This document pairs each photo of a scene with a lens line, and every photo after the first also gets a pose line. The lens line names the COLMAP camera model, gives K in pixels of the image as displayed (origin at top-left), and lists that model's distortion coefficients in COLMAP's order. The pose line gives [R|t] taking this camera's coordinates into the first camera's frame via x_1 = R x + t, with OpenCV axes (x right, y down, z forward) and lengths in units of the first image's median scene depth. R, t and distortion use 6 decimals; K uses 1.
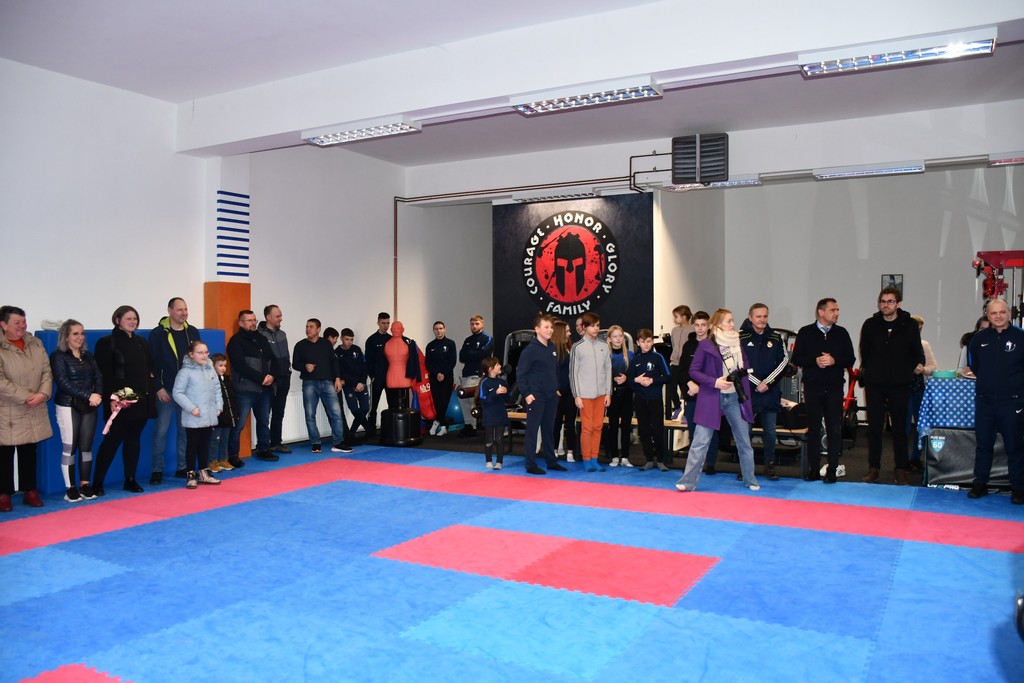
lens RADIAL K [[839.2, 0, 519.8], [0, 839.2, 325.6], [0, 0, 1]] dist [-0.097536, 0.085298]
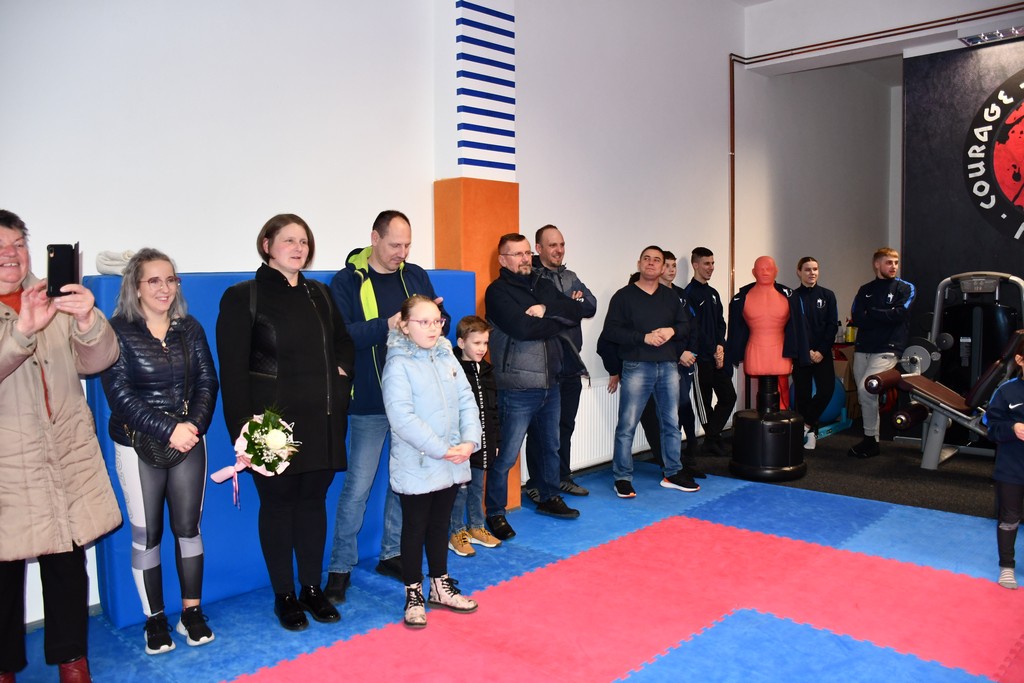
lens RADIAL K [[823.2, 0, 516.4], [0, 823.2, 324.8], [0, 0, 1]] dist [-0.092982, 0.104322]
pose [[0.963143, 0.014994, -0.268572, -0.164996], [0.003436, 0.997678, 0.068023, 0.002945], [0.268968, -0.066439, 0.960855, 0.442943]]
